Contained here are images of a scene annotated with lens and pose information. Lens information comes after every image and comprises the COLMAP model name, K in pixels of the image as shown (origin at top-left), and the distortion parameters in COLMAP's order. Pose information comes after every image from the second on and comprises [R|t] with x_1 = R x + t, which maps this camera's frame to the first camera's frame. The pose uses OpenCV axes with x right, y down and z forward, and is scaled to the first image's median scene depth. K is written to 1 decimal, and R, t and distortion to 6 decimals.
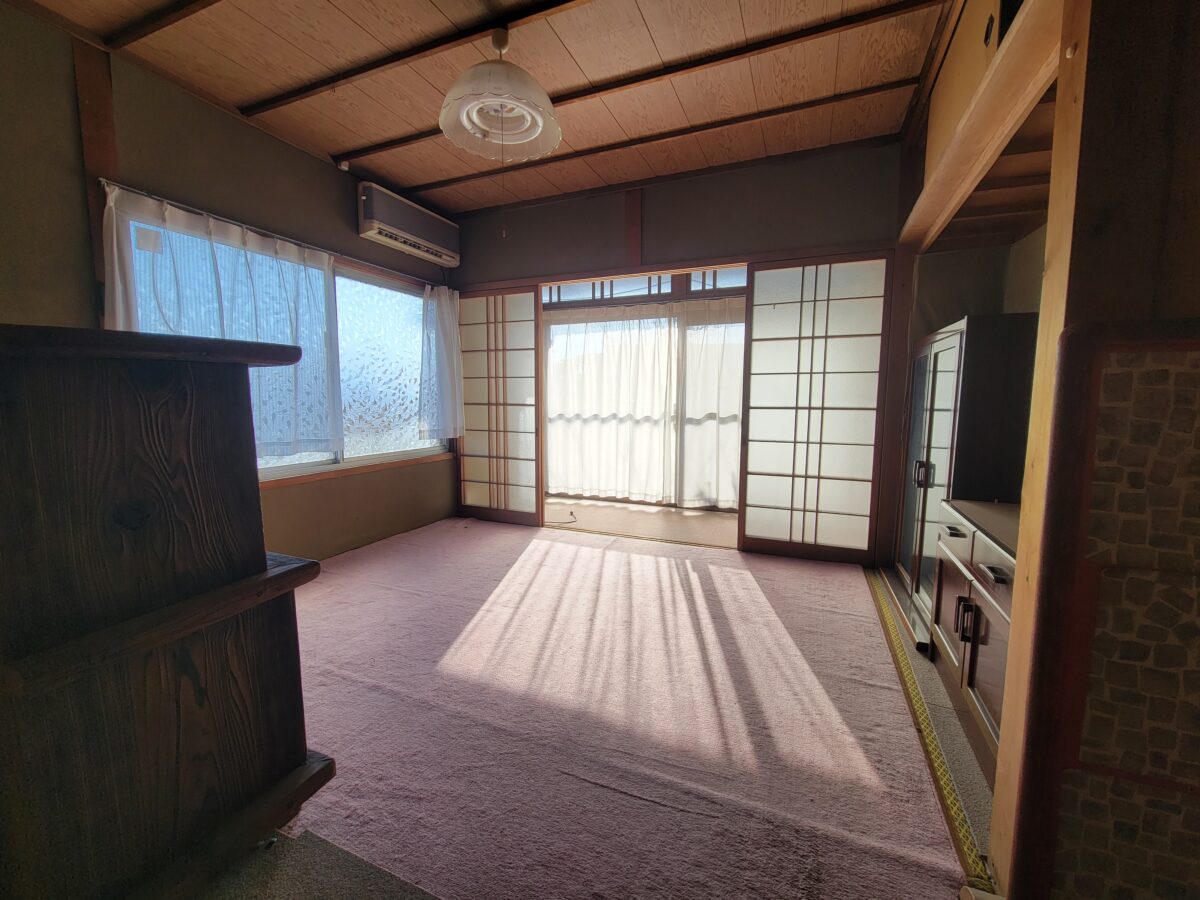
lens RADIAL K [[485.6, 0, 600.4], [0, 485.6, 449.0], [0, 0, 1]] dist [-0.003480, -0.001780]
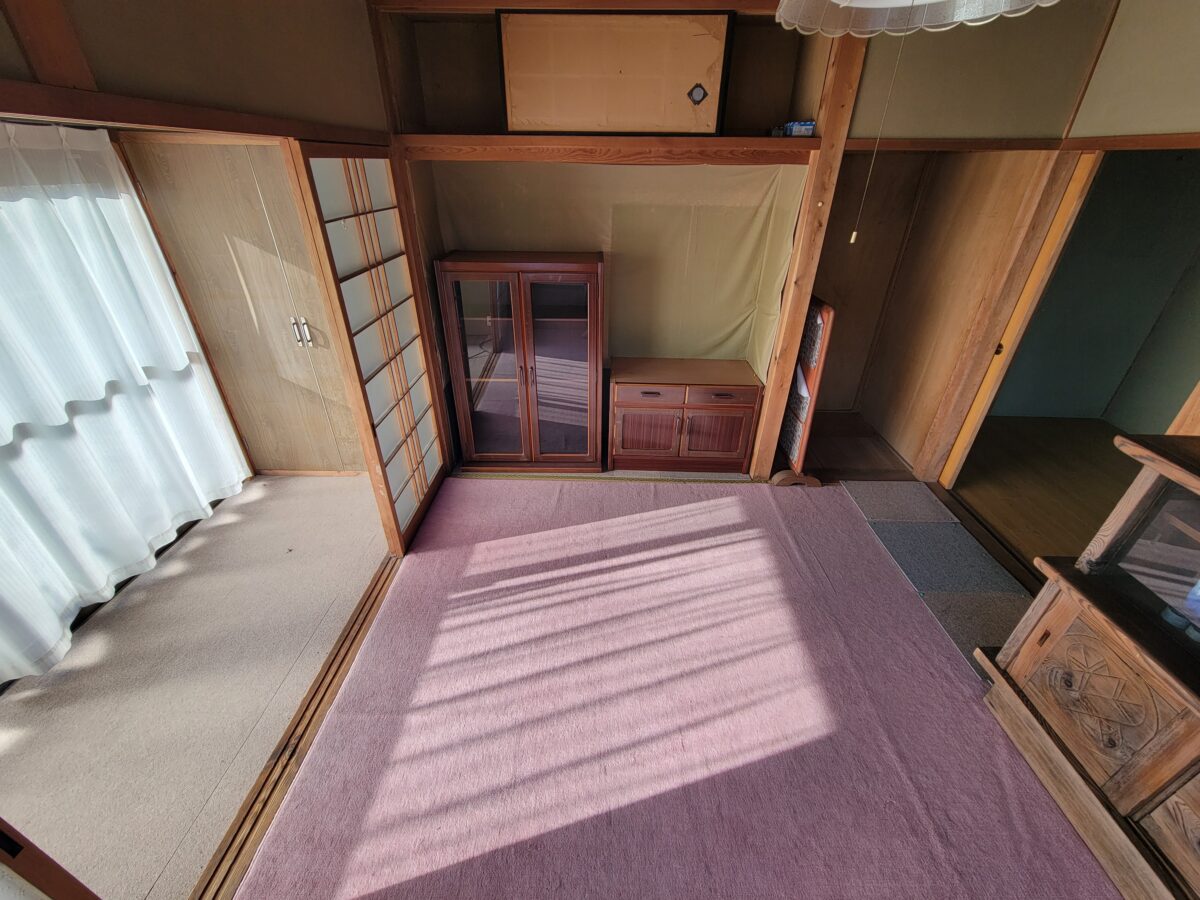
lens RADIAL K [[485.6, 0, 600.5], [0, 485.6, 445.3], [0, 0, 1]] dist [-0.003480, -0.001780]
pose [[-0.370245, -0.469160, 0.801753, -0.480220], [0.089127, 0.841166, 0.533382, -0.419619], [-0.924649, 0.268940, -0.269622, 1.099822]]
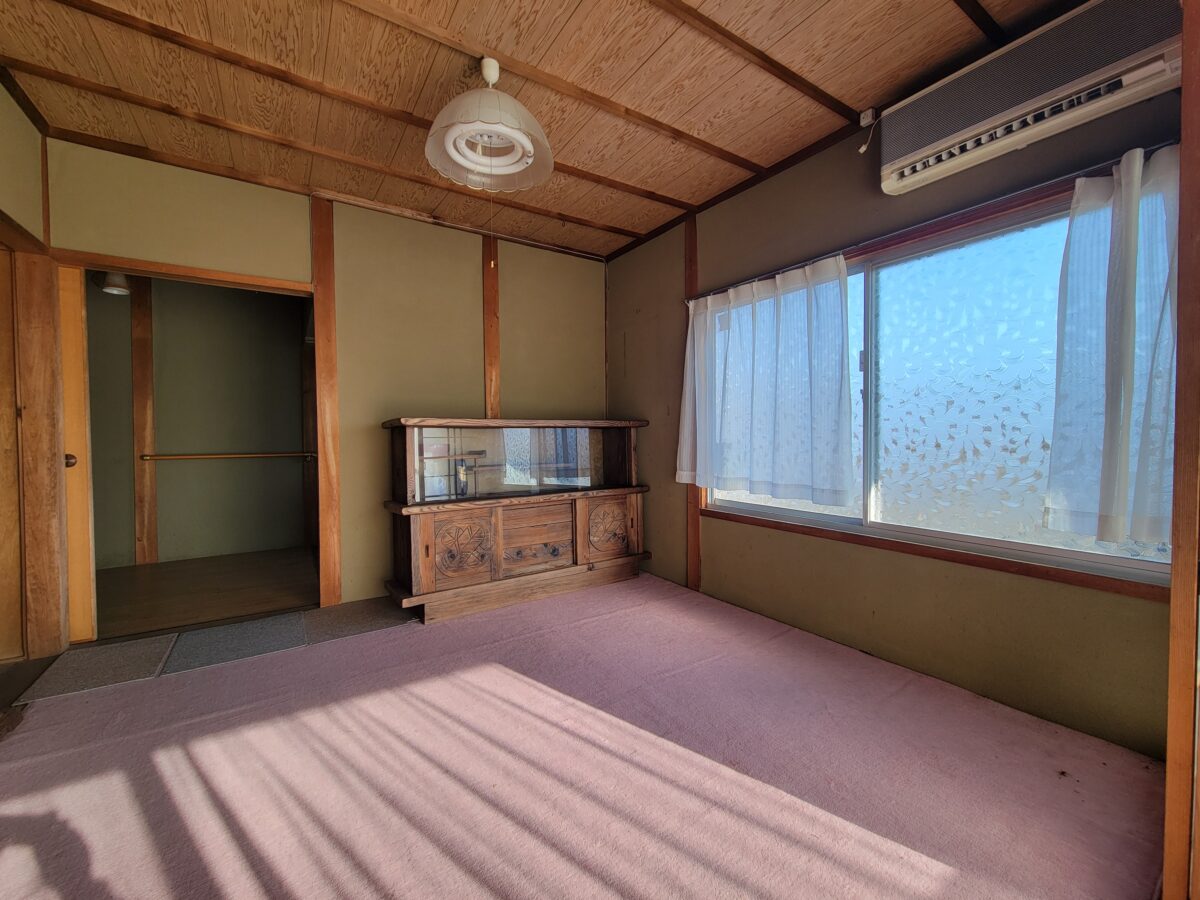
lens RADIAL K [[485.6, 0, 593.4], [0, 485.6, 452.1], [0, 0, 1]] dist [-0.003480, -0.001780]
pose [[-0.561080, 0.026549, -0.827336, 0.354595], [-0.087224, 0.992025, 0.090987, -0.137321], [0.823153, 0.123214, -0.554289, 1.287198]]
